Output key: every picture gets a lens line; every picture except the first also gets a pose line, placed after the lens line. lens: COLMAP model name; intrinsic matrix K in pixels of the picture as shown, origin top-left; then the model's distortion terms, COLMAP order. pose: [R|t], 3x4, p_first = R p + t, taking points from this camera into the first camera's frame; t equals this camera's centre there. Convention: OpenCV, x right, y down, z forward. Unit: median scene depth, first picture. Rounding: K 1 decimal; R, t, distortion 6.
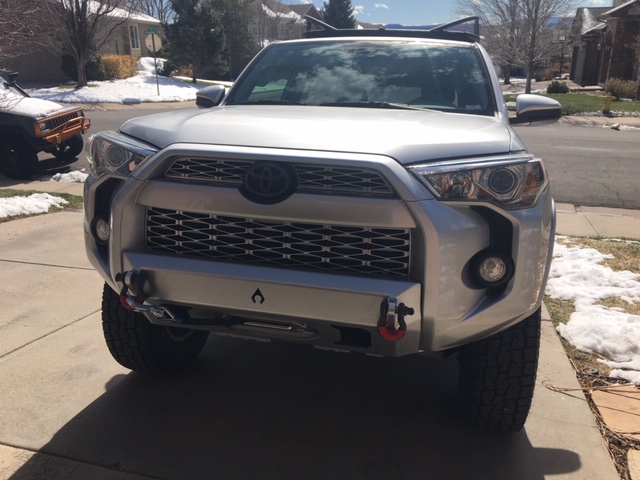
lens RADIAL K [[542.5, 0, 320.0], [0, 542.5, 240.0], [0, 0, 1]] dist [0.020720, 0.003755]
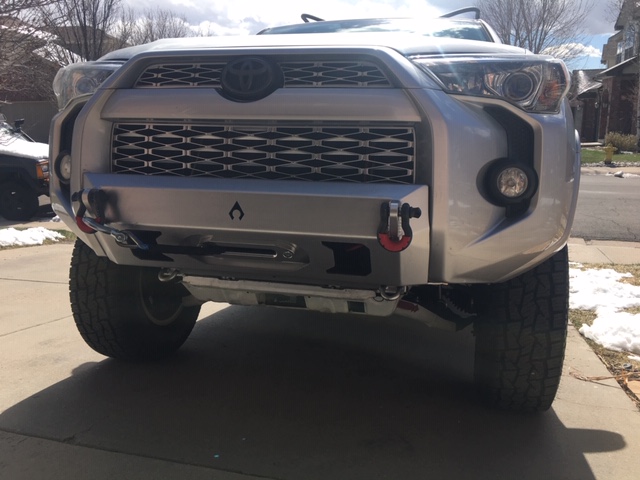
lens RADIAL K [[544.0, 0, 320.0], [0, 544.0, 240.0], [0, 0, 1]] dist [0.027244, -0.010093]
pose [[0.999936, -0.007343, -0.008651, 0.016333], [0.006354, 0.993990, -0.109287, 0.169132], [0.009401, 0.109225, 0.993973, 0.111876]]
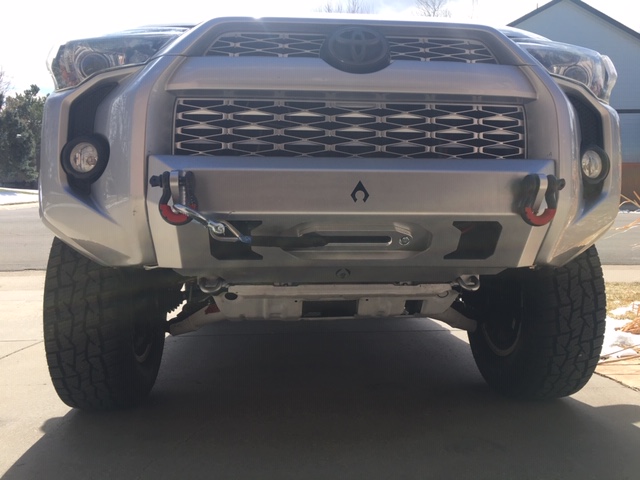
lens RADIAL K [[544.0, 0, 320.0], [0, 544.0, 240.0], [0, 0, 1]] dist [0.027244, -0.010093]
pose [[0.949394, -0.046728, 0.310593, -0.283068], [0.104723, 0.979380, -0.172762, 0.205235], [-0.296116, 0.196546, 0.934711, 0.224441]]
